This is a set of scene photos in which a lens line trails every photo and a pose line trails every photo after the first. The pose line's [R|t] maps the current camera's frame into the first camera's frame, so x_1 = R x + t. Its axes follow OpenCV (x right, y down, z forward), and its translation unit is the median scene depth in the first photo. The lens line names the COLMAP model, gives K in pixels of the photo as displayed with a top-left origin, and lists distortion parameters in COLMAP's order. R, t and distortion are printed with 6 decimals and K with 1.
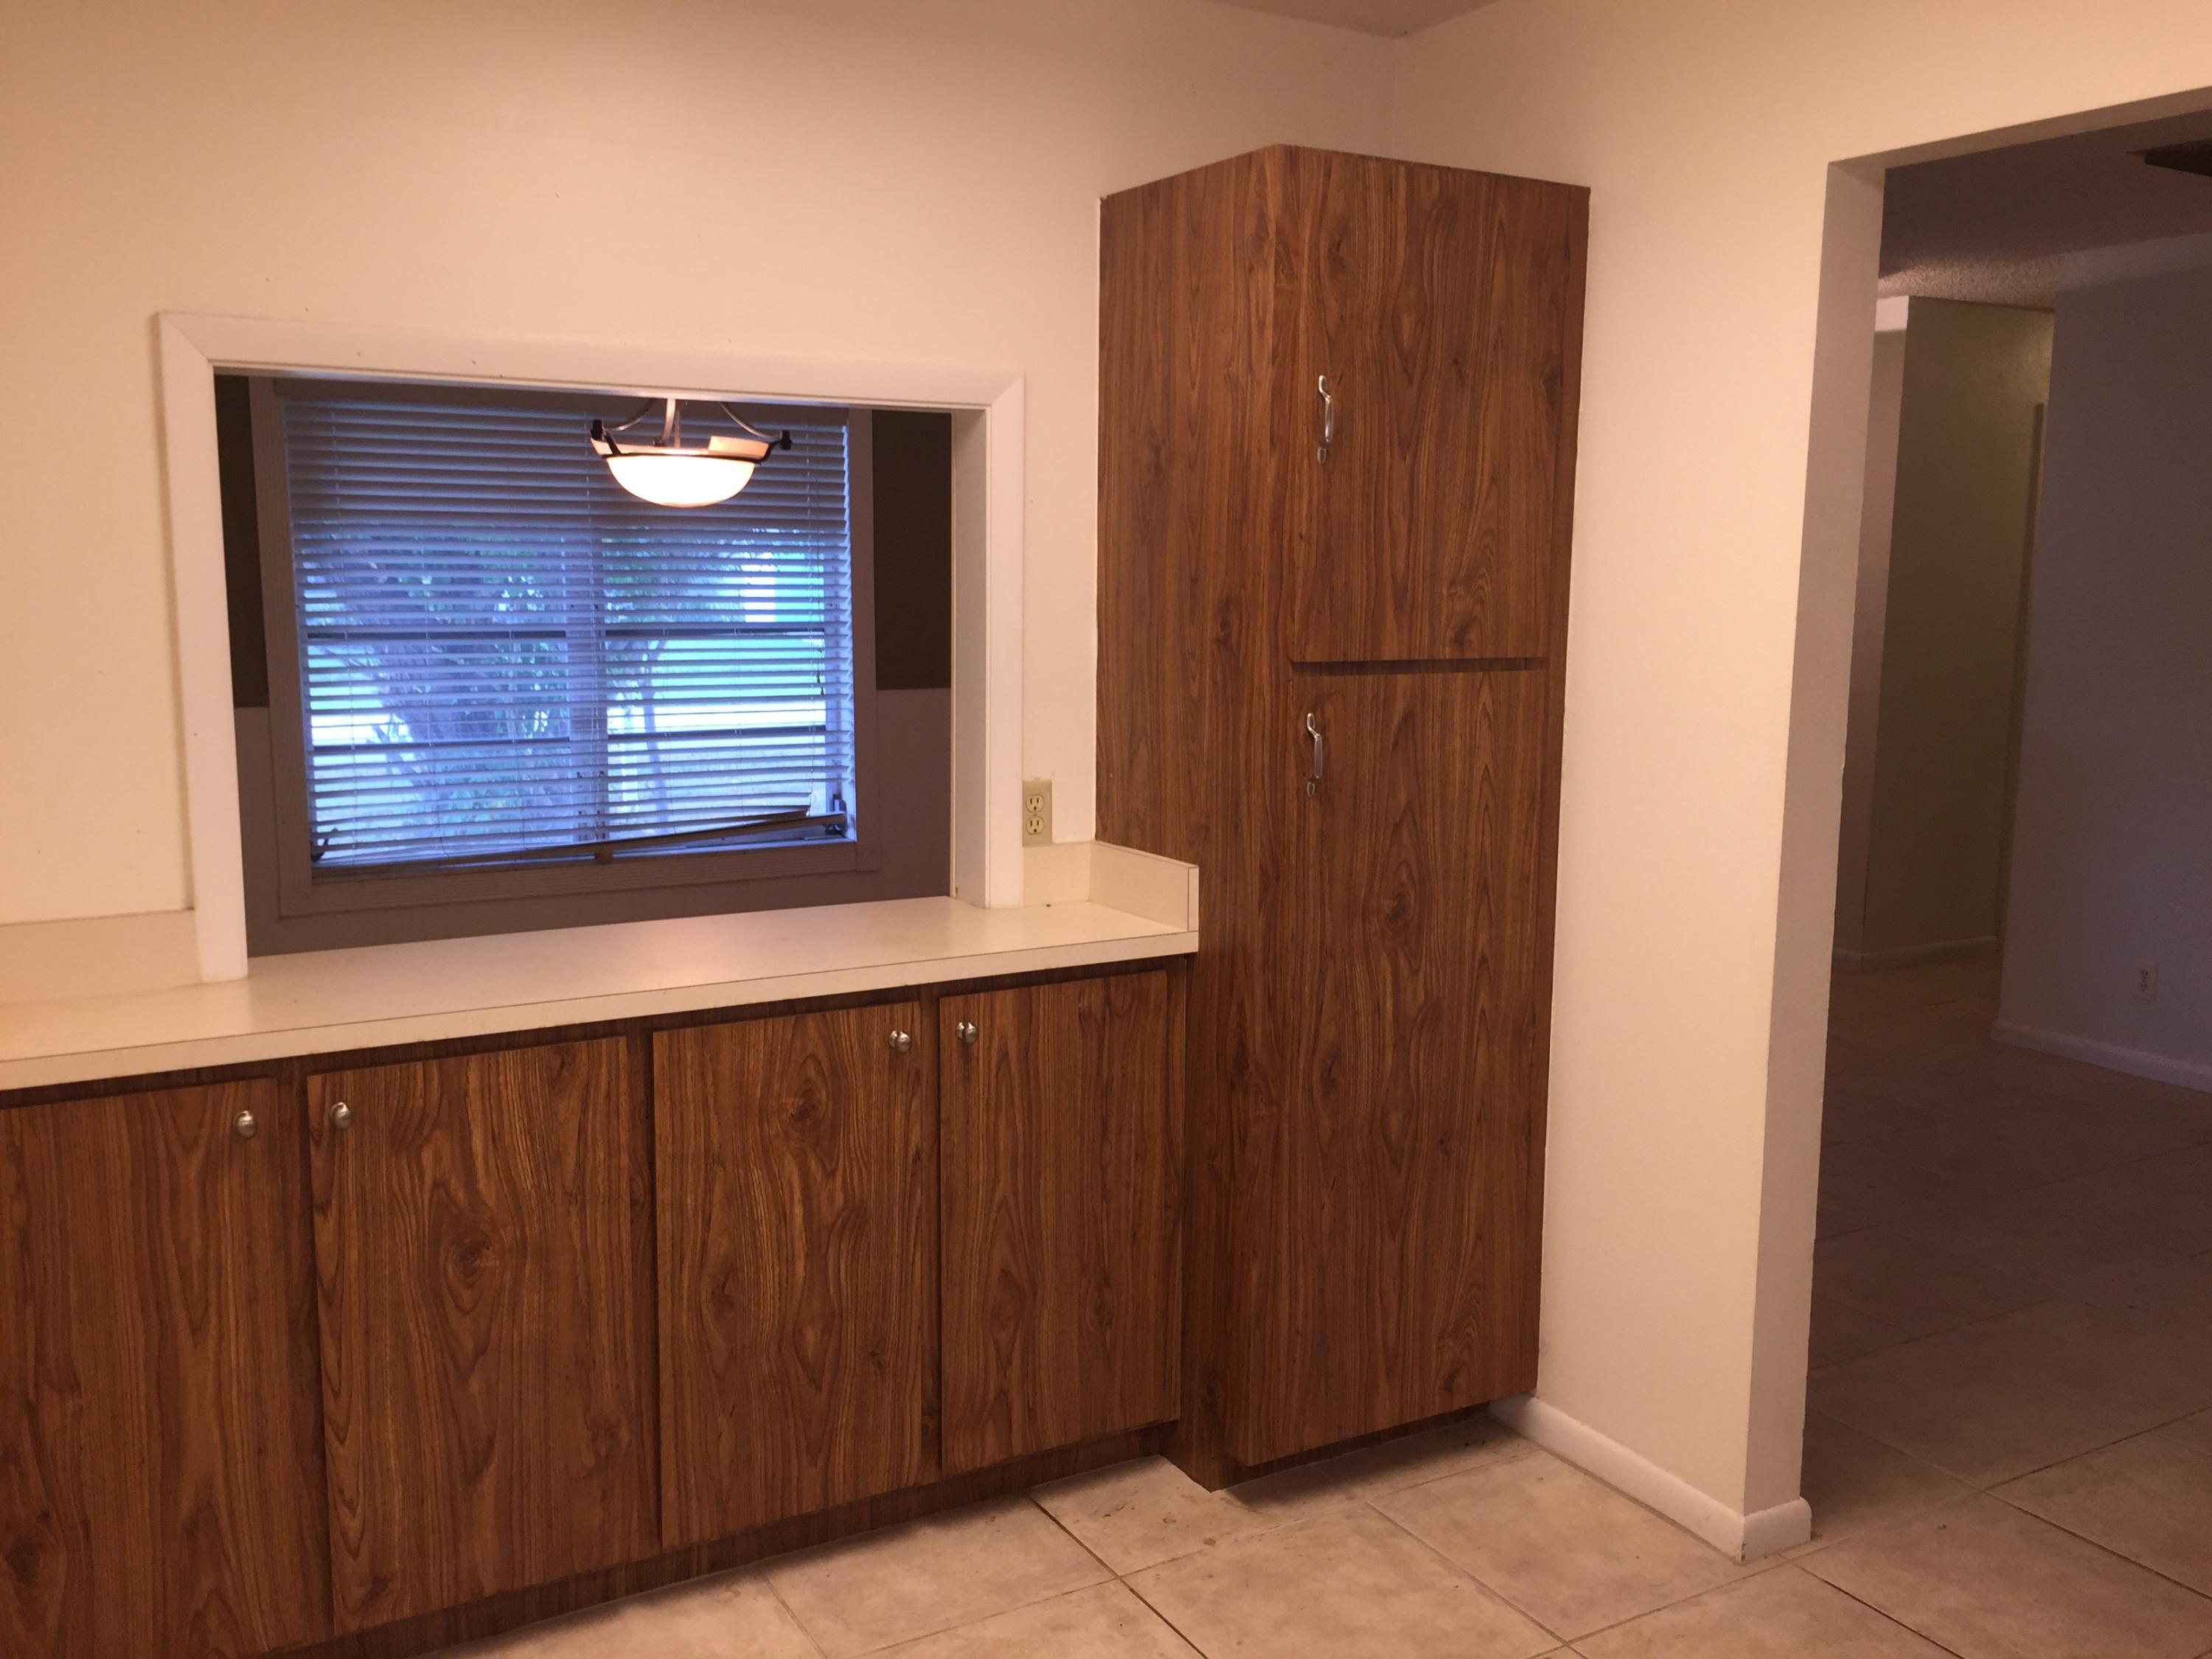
lens RADIAL K [[1881.9, 0, 1104.6], [0, 1881.9, 821.4], [0, 0, 1]] dist [0.069094, -0.106589]
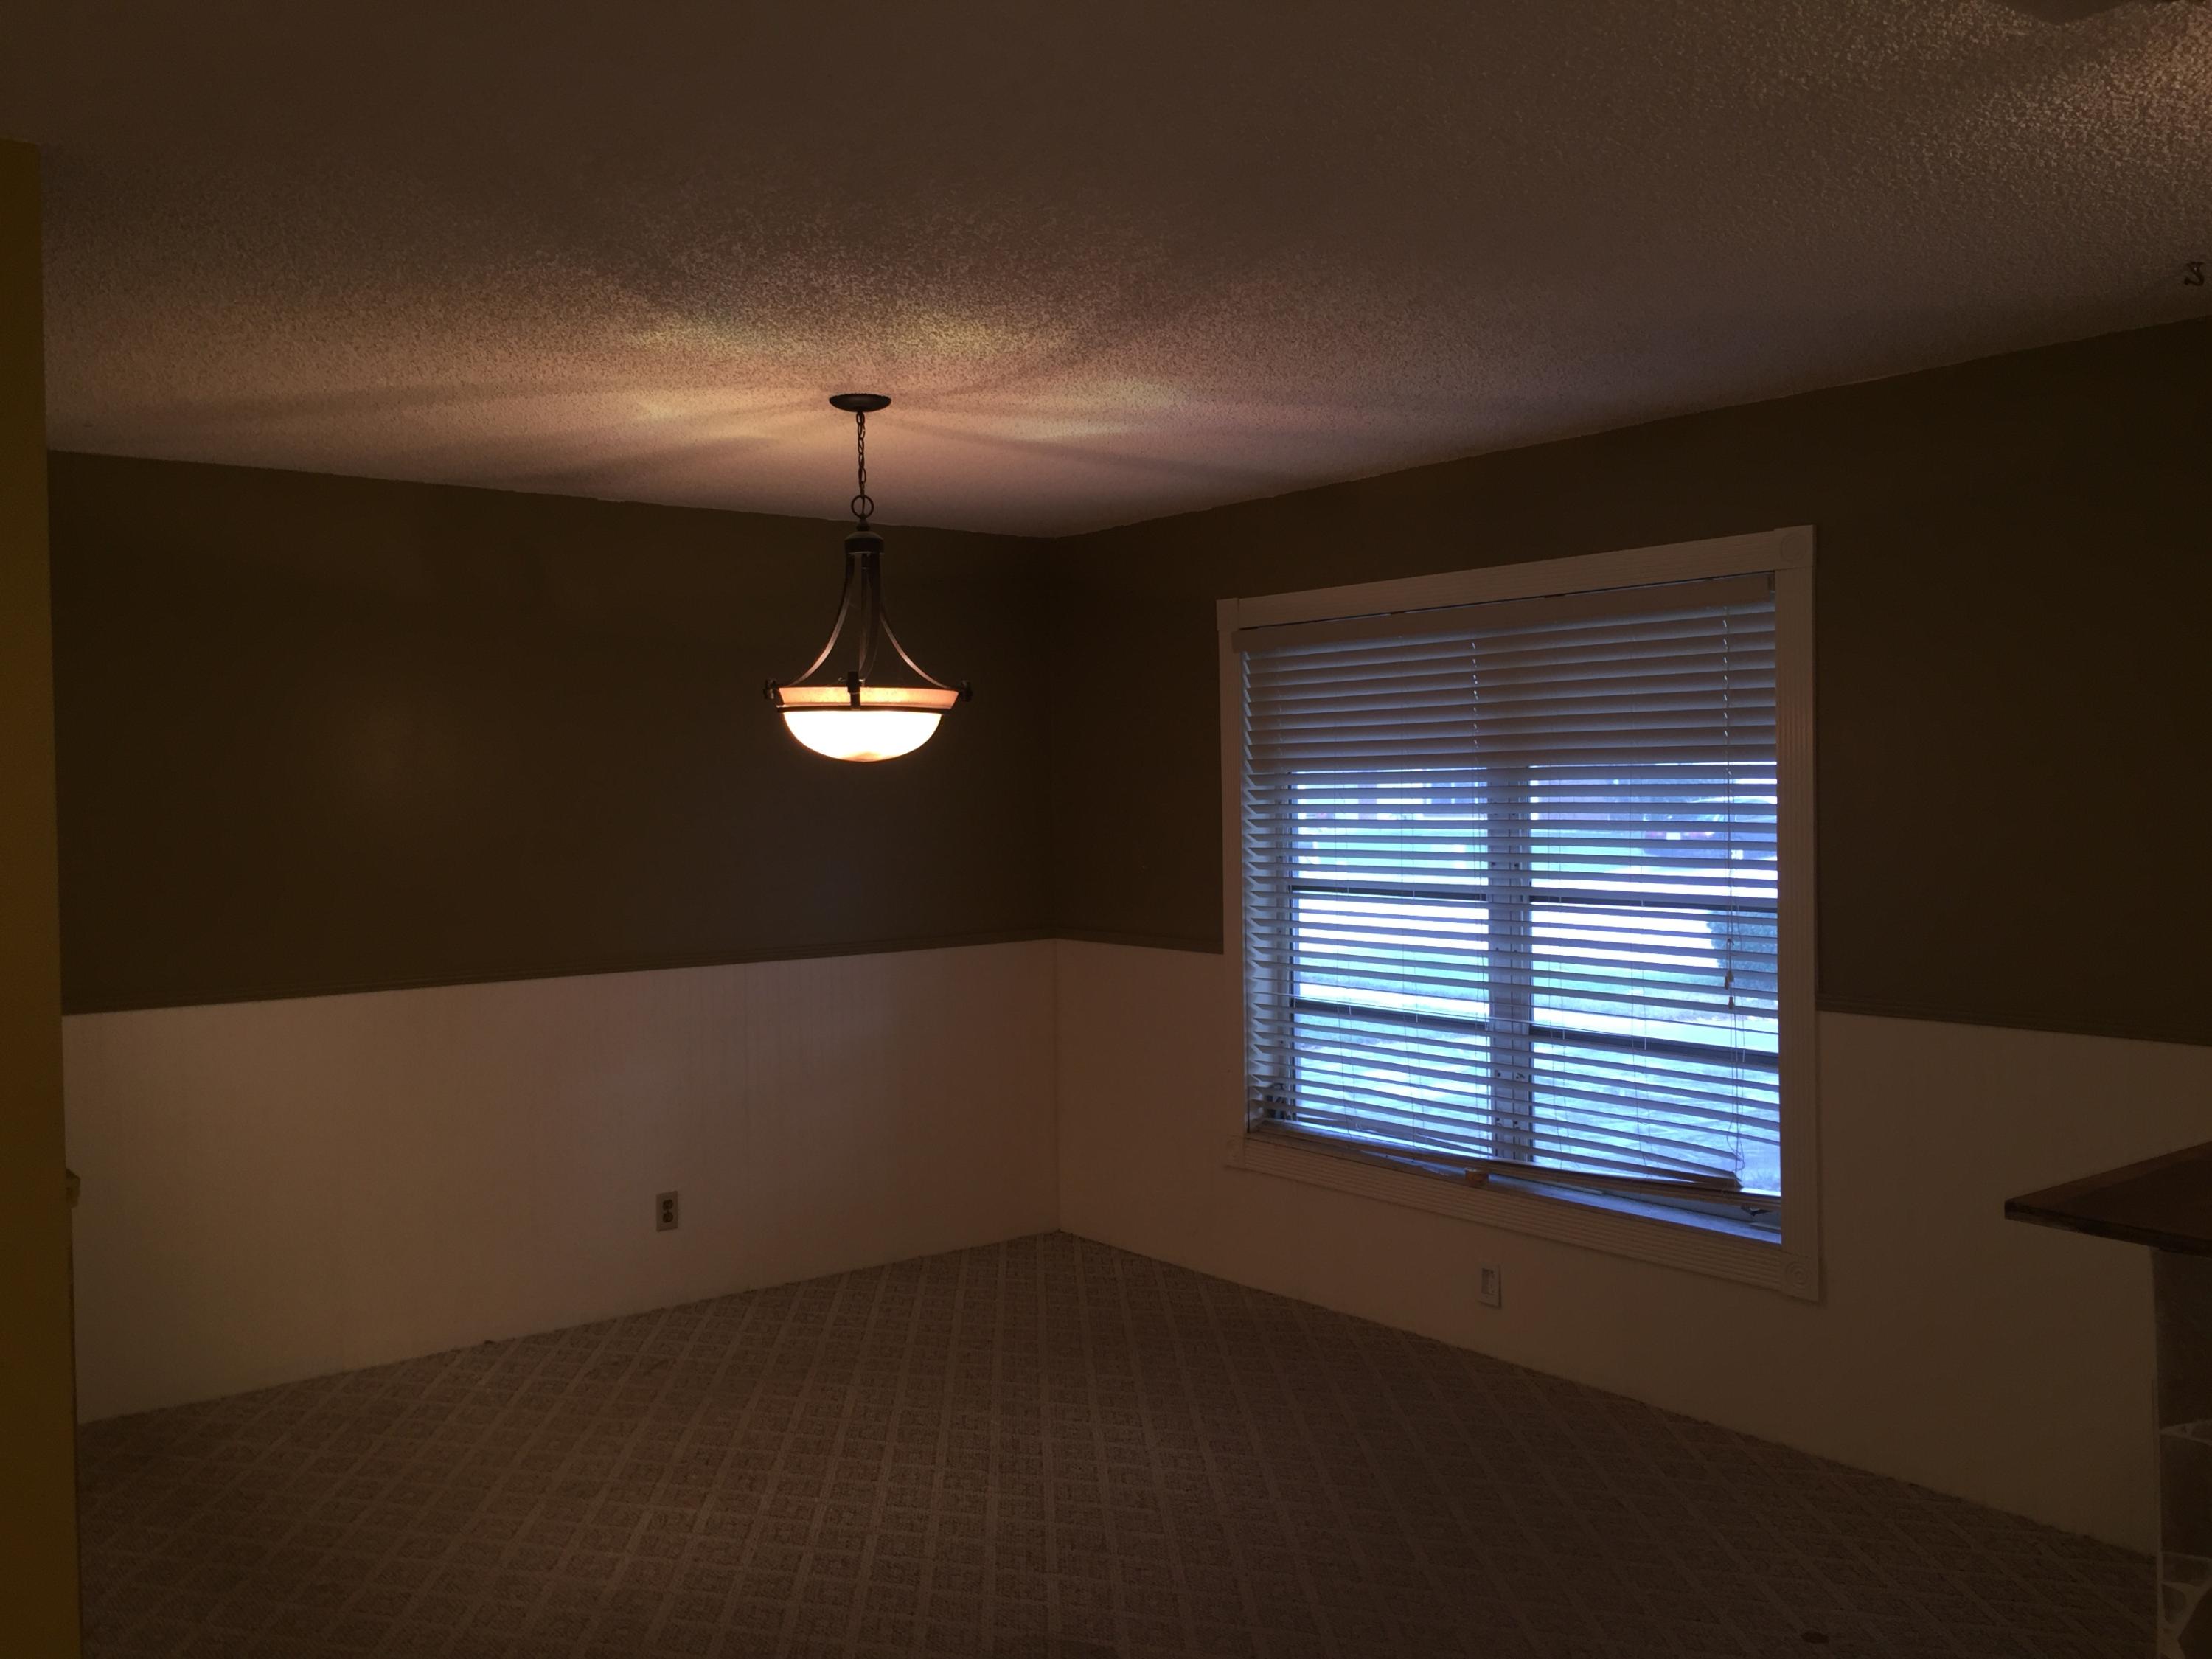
lens RADIAL K [[1906.2, 0, 1006.2], [0, 1906.2, 836.4], [0, 0, 1]] dist [0.069427, -0.564037]
pose [[0.109971, 0.016048, -0.993805, 1.125342], [-0.121514, 0.992586, 0.002582, -0.229853], [0.986479, 0.120478, 0.111106, 1.575586]]
